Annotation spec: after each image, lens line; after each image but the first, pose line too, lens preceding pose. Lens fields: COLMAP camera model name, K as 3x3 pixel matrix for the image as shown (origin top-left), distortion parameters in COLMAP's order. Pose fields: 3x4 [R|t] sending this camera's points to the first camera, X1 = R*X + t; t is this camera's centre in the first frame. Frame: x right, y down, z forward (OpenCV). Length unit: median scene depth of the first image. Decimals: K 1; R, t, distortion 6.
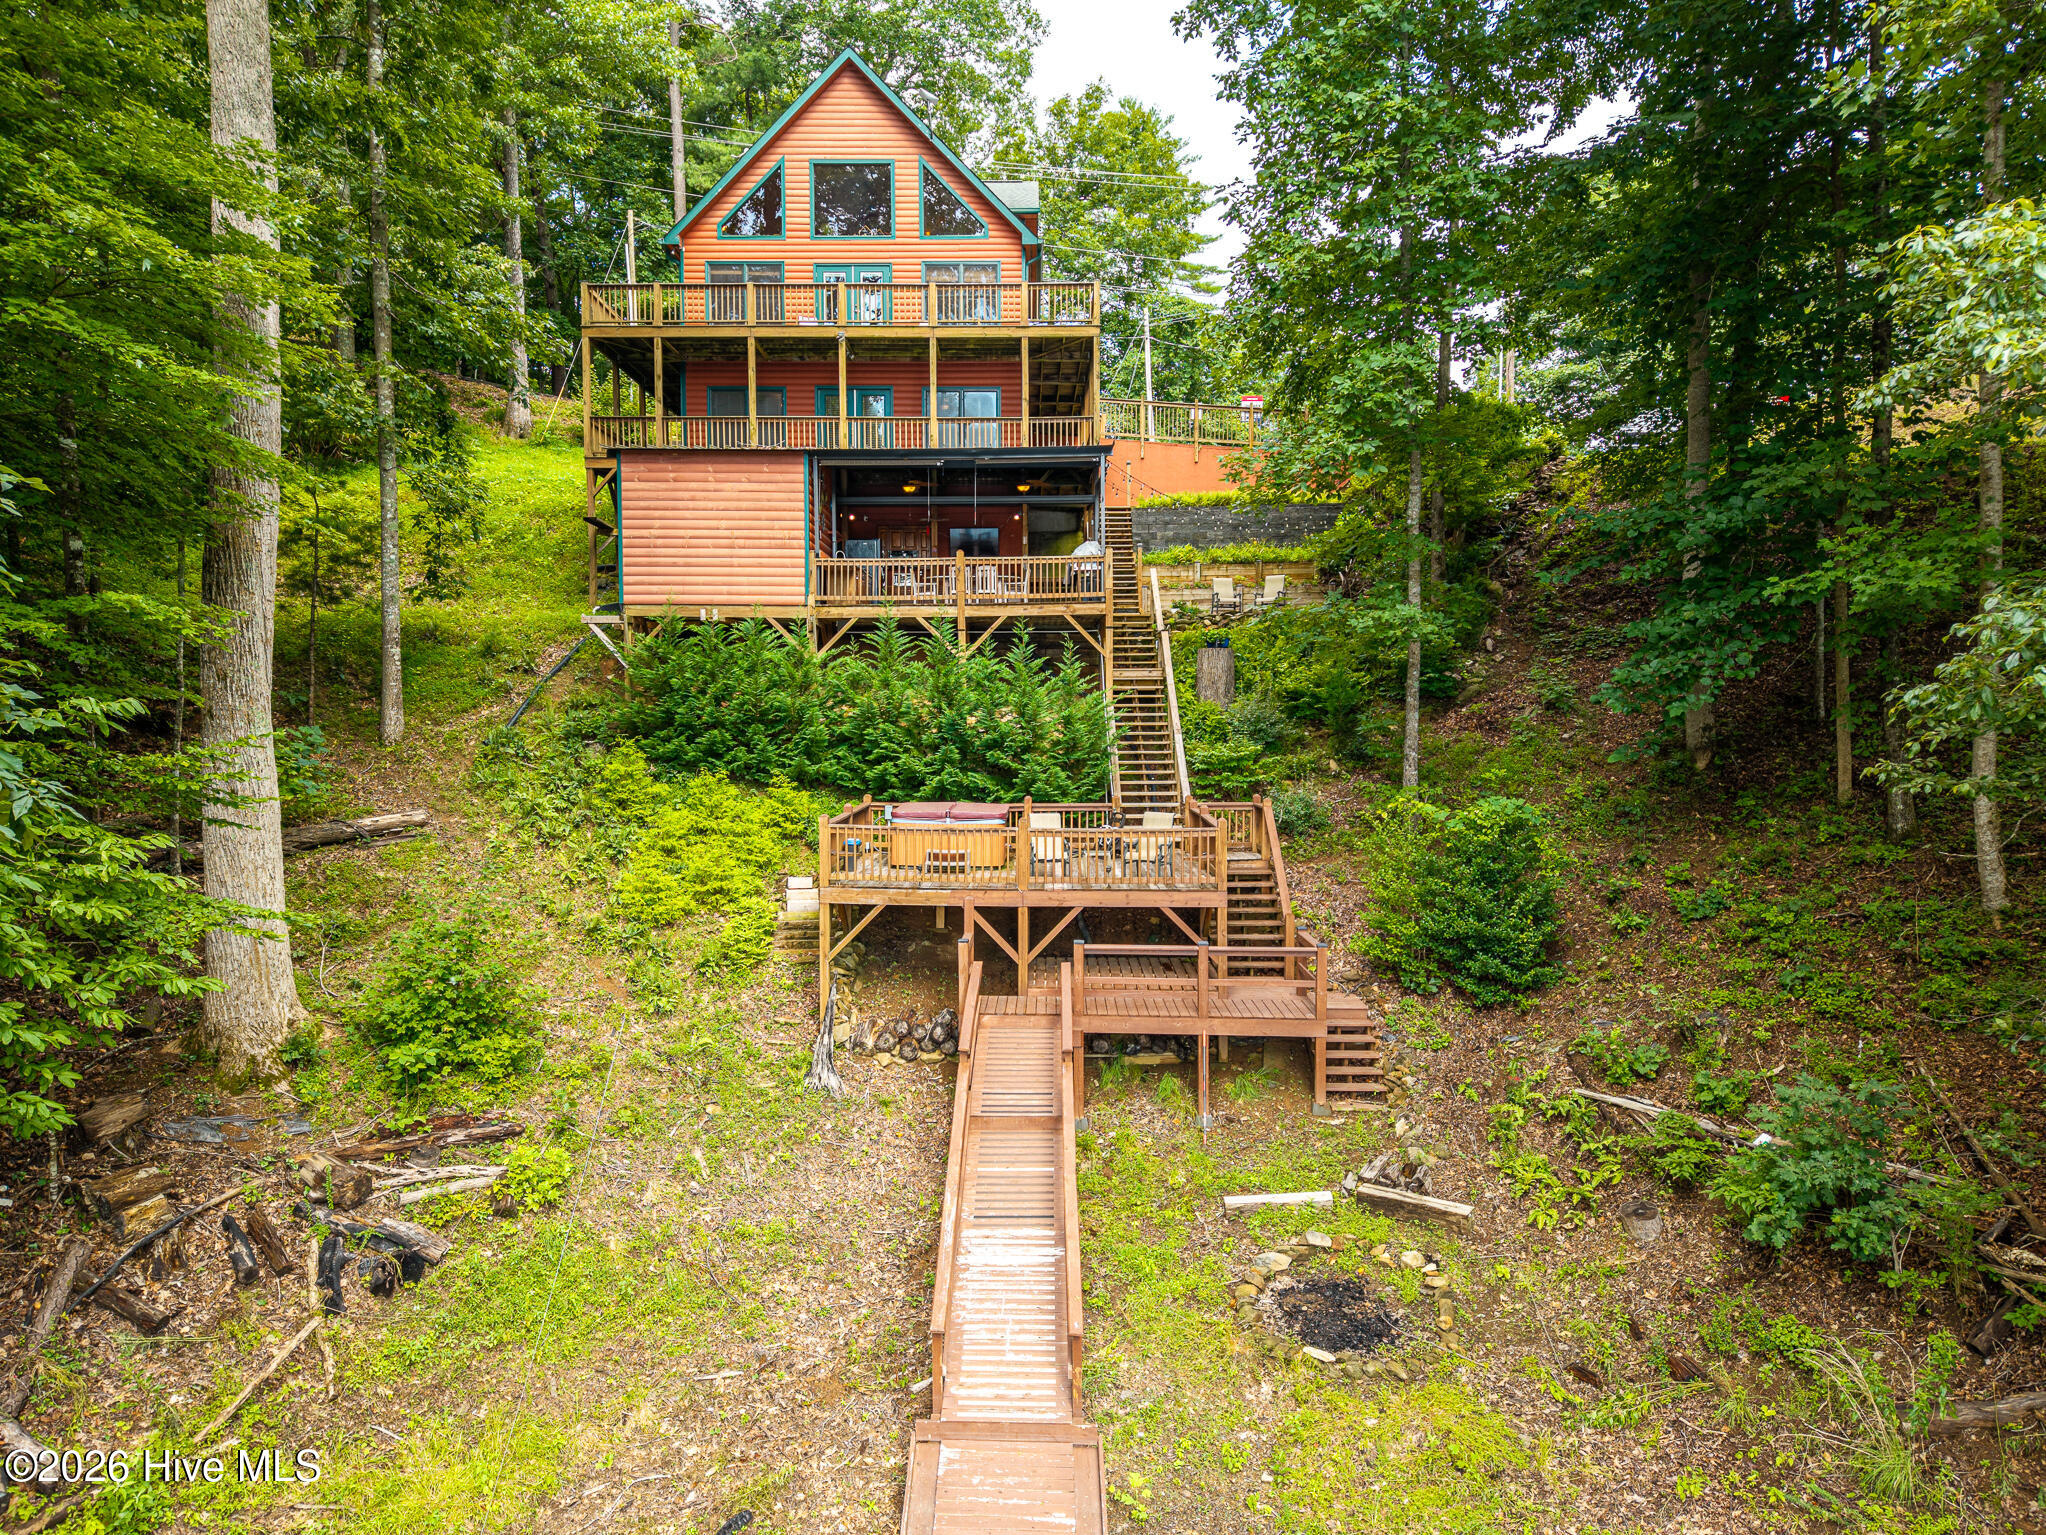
lens RADIAL K [[1375.4, 0, 1023.0], [0, 1375.4, 767.5], [0, 0, 1]] dist [0.014728, -0.002946]
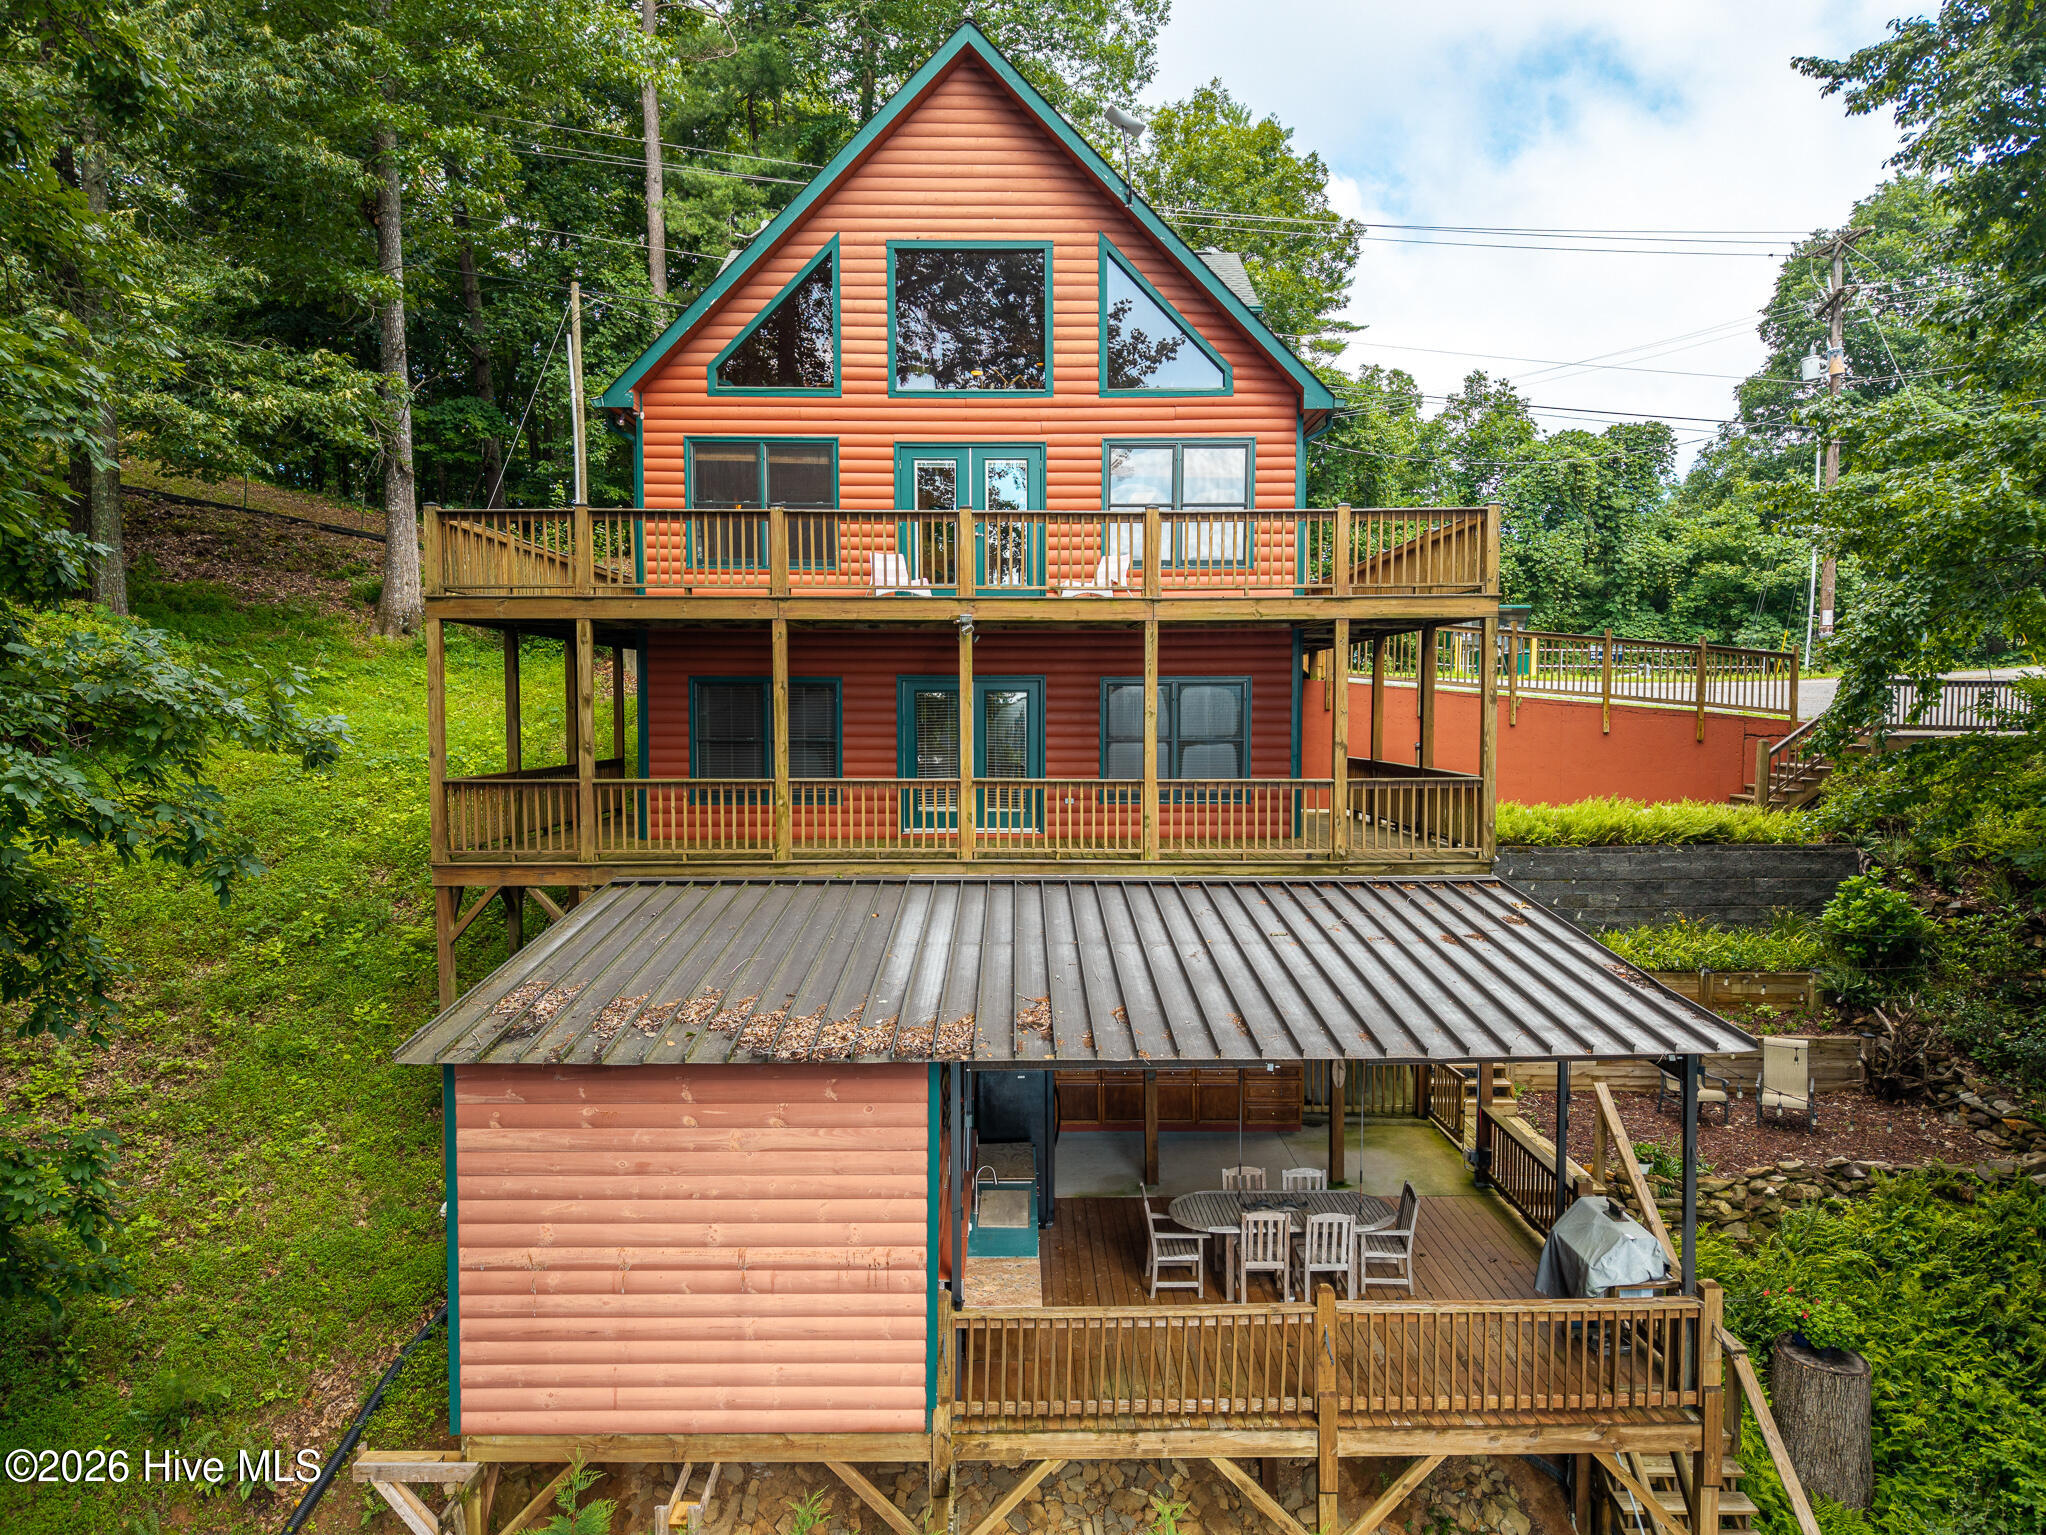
lens RADIAL K [[1375.4, 0, 1023.0], [0, 1375.4, 767.5], [0, 0, 1]] dist [0.014728, -0.002946]
pose [[0.999985, 0.000456, 0.005533, -0.106743], [-0.000454, 1.000000, -0.000333, -0.244033], [-0.005533, 0.000330, 0.999985, 0.484821]]
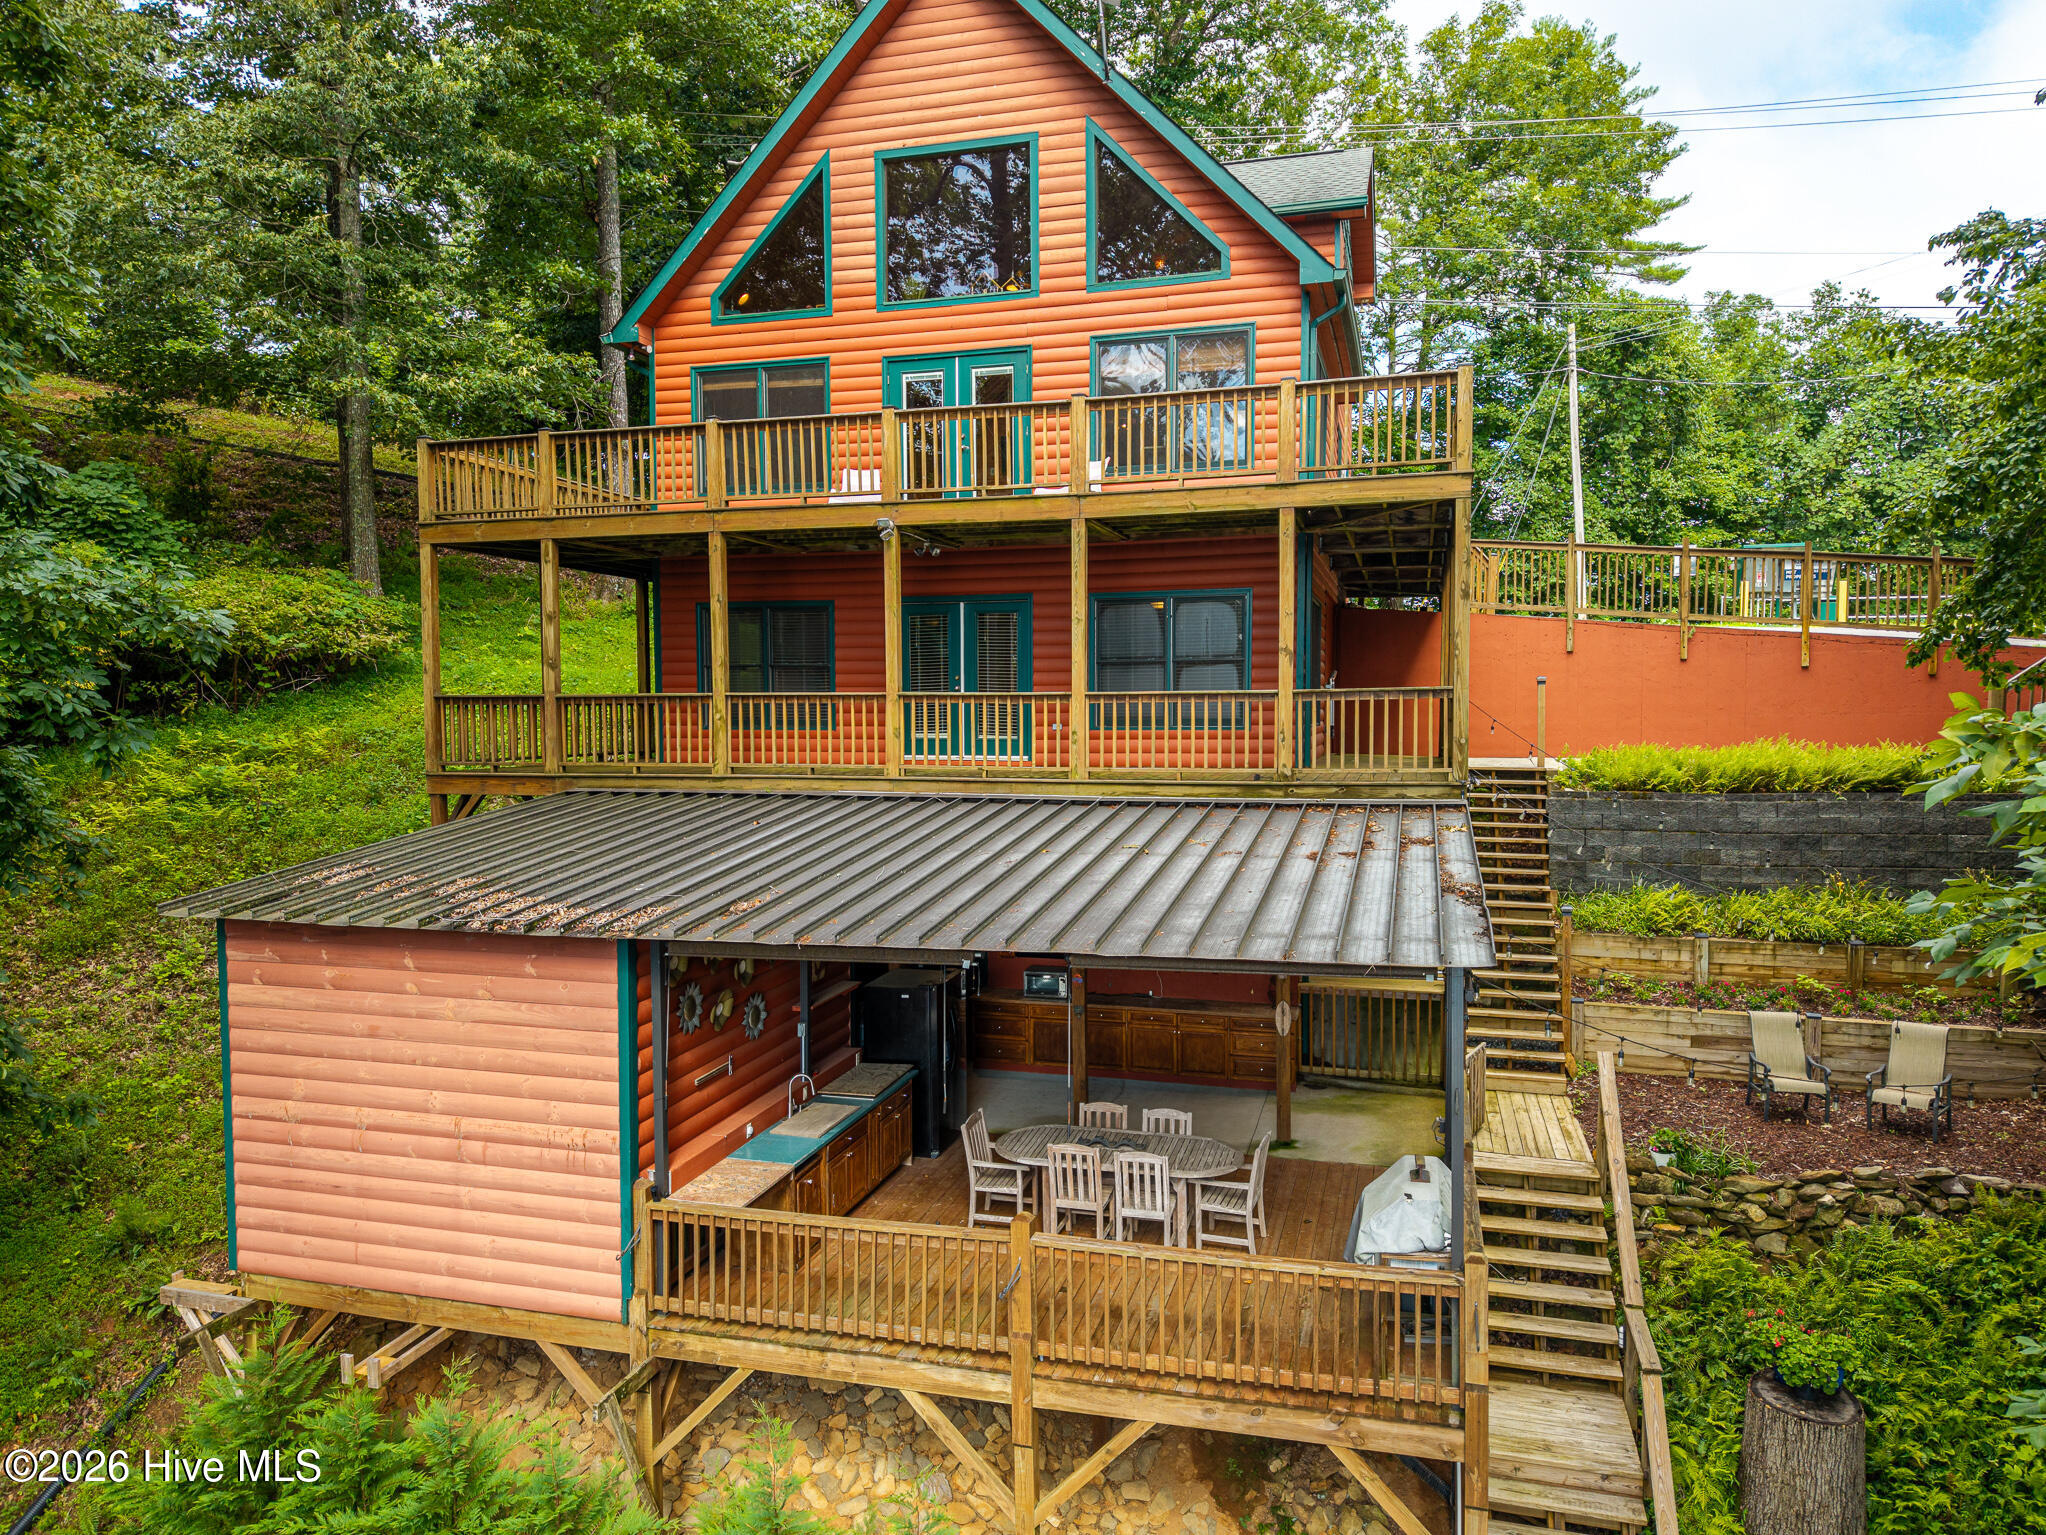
lens RADIAL K [[1375.4, 0, 1023.0], [0, 1375.4, 767.5], [0, 0, 1]] dist [0.014728, -0.002946]
pose [[0.961015, 0.010127, -0.276310, 0.038997], [-0.009650, 0.999949, 0.003086, -0.217710], [0.276327, -0.000300, 0.961063, 0.529698]]
